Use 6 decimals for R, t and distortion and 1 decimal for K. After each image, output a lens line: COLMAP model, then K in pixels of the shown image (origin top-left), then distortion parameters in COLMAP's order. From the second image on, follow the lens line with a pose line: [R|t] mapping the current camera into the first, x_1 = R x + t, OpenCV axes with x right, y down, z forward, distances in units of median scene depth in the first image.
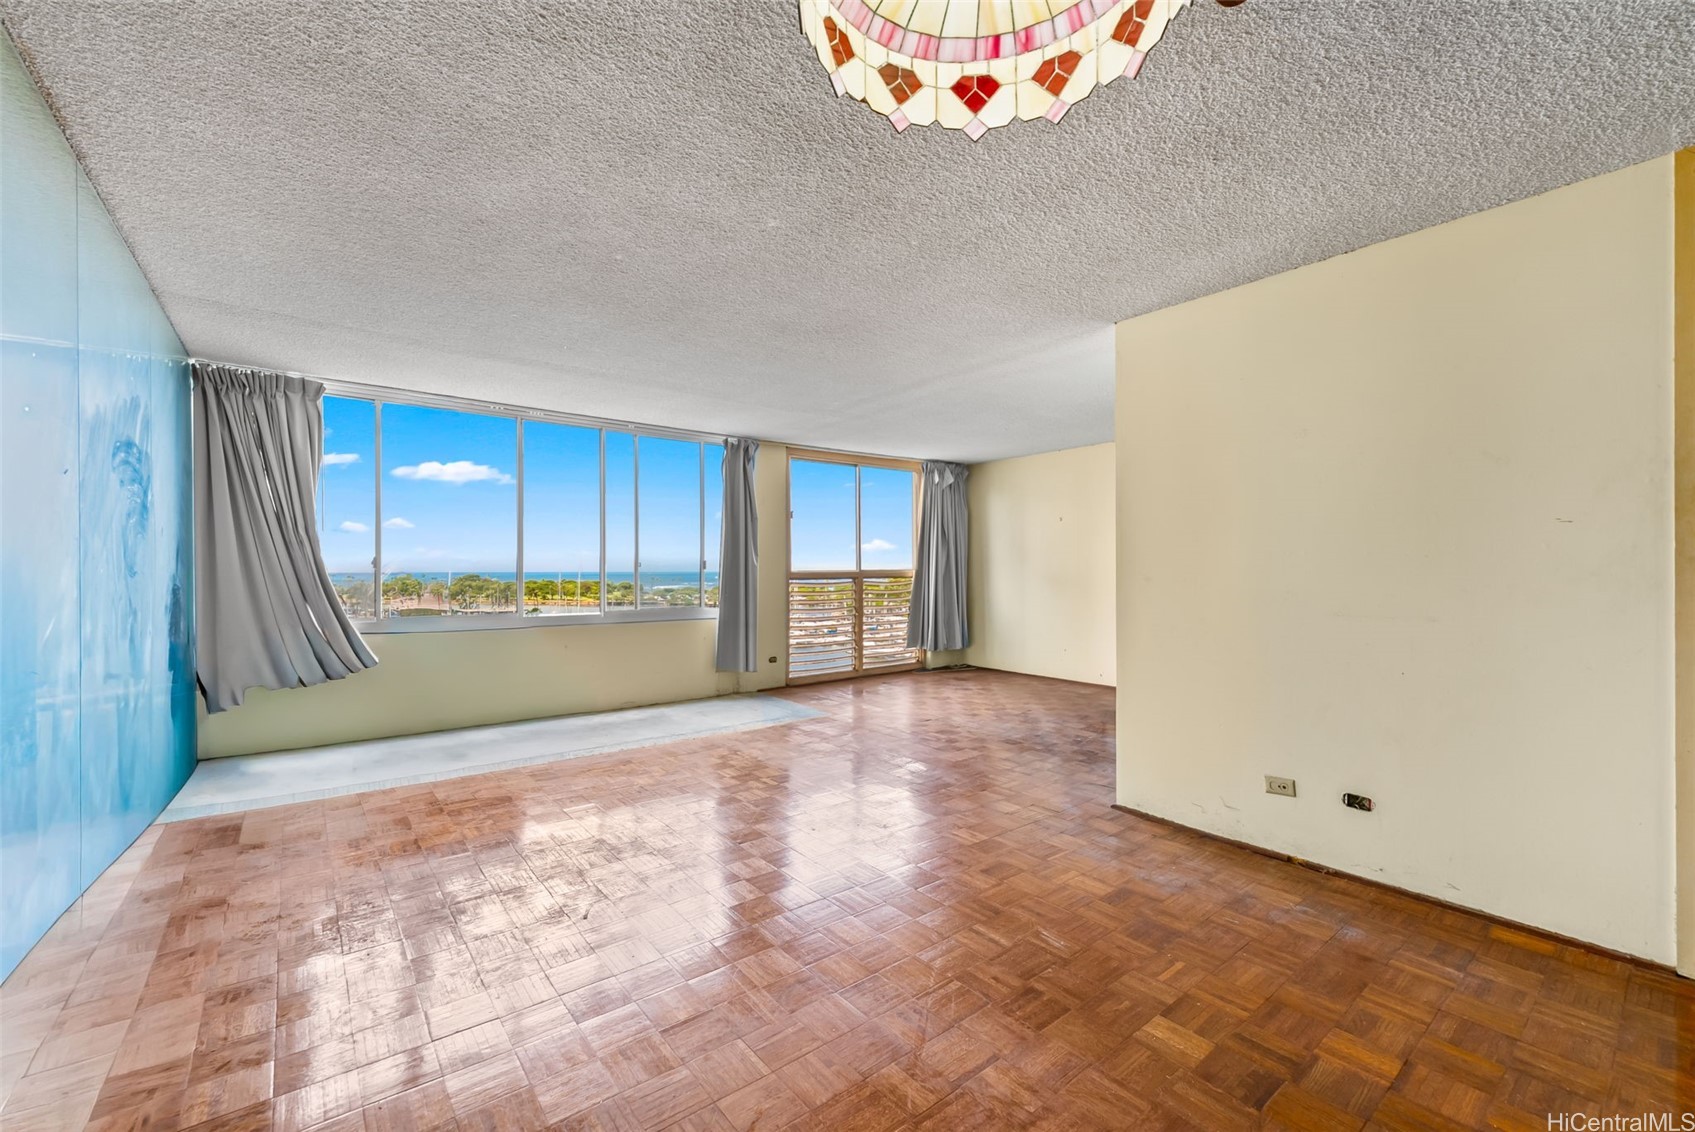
lens RADIAL K [[706.6, 0, 850.6], [0, 706.6, 567.1], [0, 0, 1]] dist [-0.000031, -0.000283]
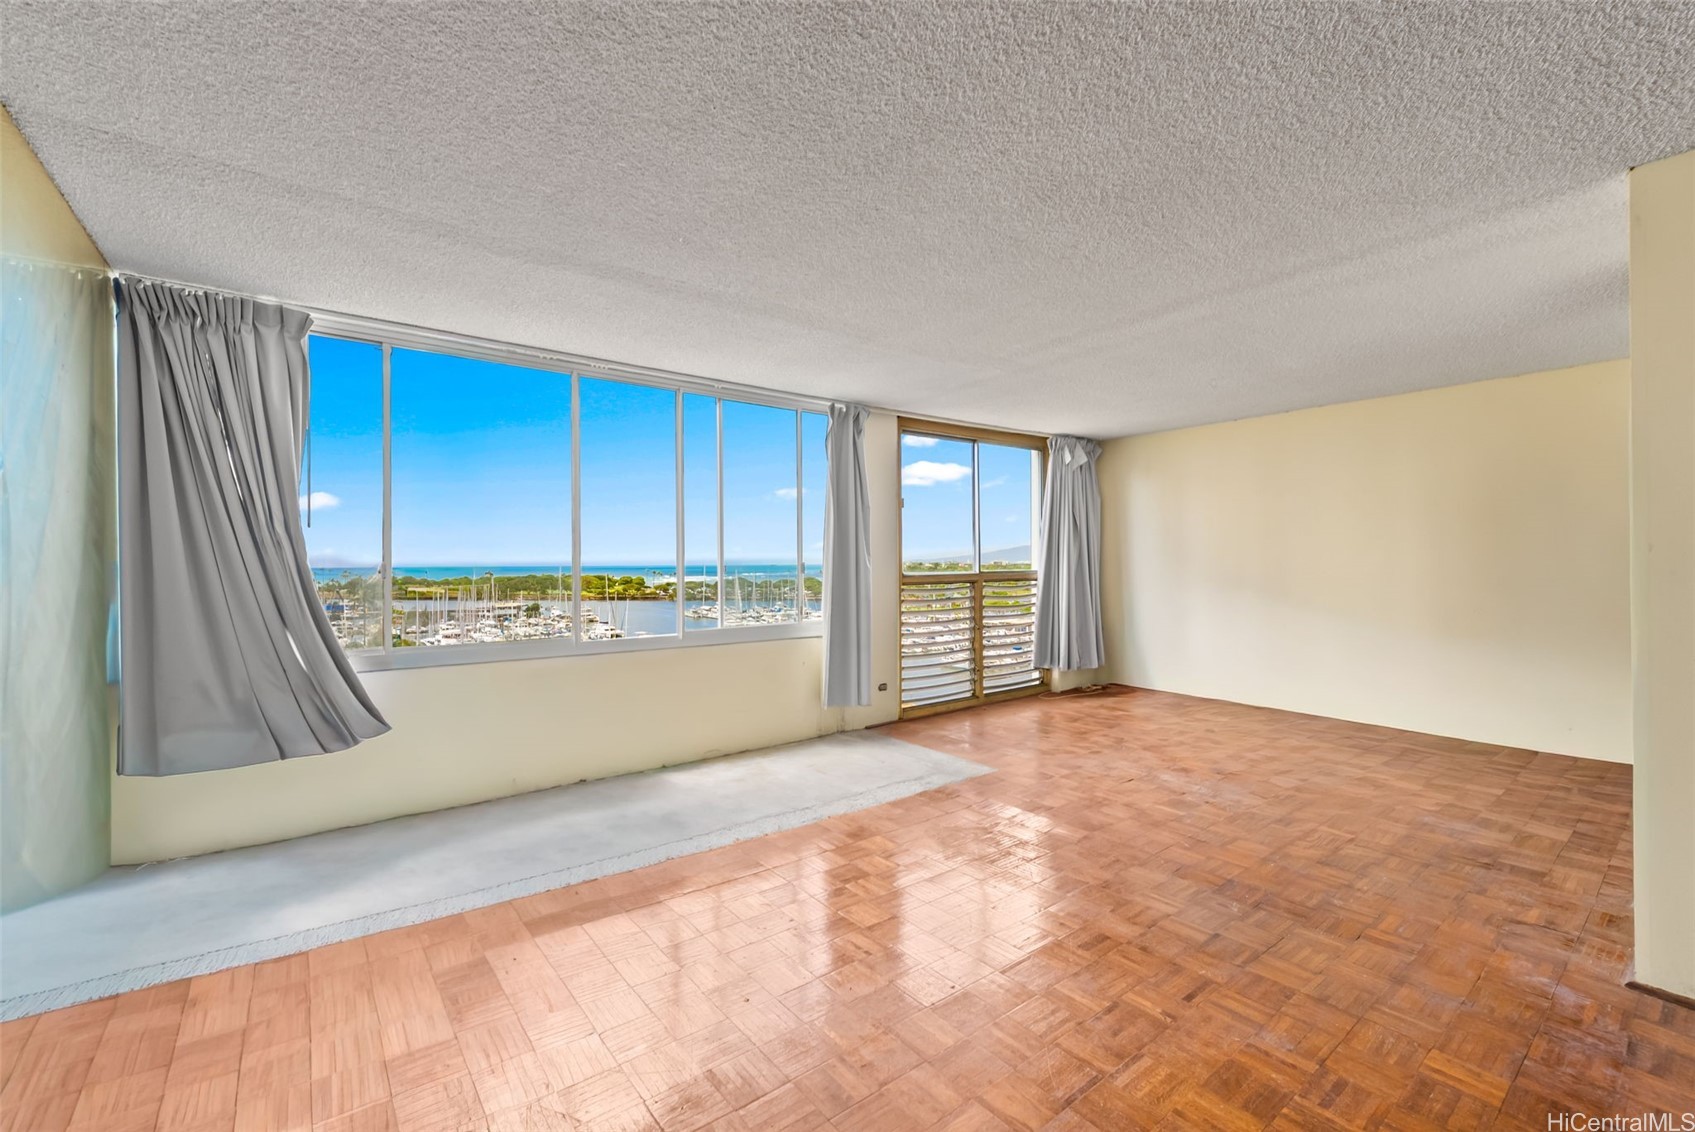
lens RADIAL K [[704.0, 0, 833.1], [0, 704.0, 561.5], [0, 0, 1]] dist [0.000132, 0.000018]
pose [[0.999921, -0.004130, -0.011885, -0.166244], [0.004178, 0.999983, 0.003975, -0.012900], [0.011869, -0.004024, 0.999921, 0.231485]]
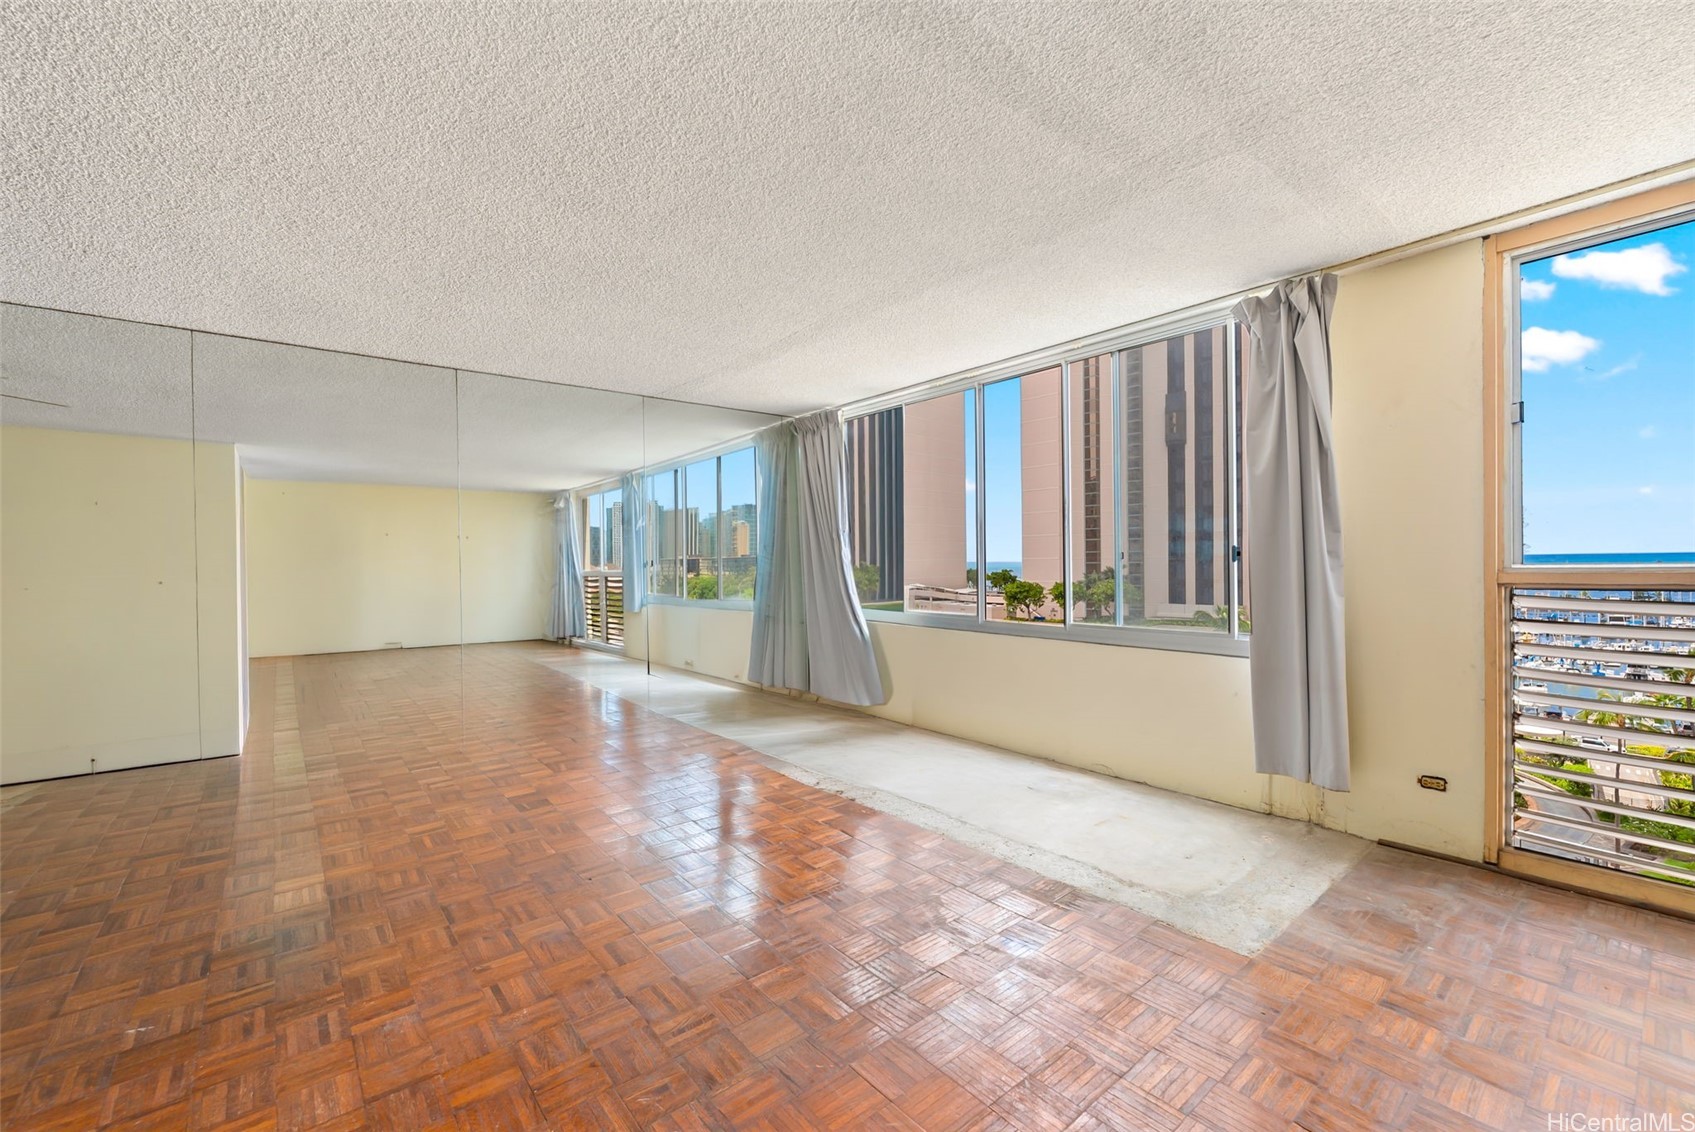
lens RADIAL K [[706.6, 0, 850.6], [0, 706.6, 567.1], [0, 0, 1]] dist [-0.000031, -0.000283]
pose [[0.029522, 0.012654, -0.999484, 0.304926], [0.015508, 0.999794, 0.013116, -0.003816], [0.999444, -0.015887, 0.029320, 0.700409]]
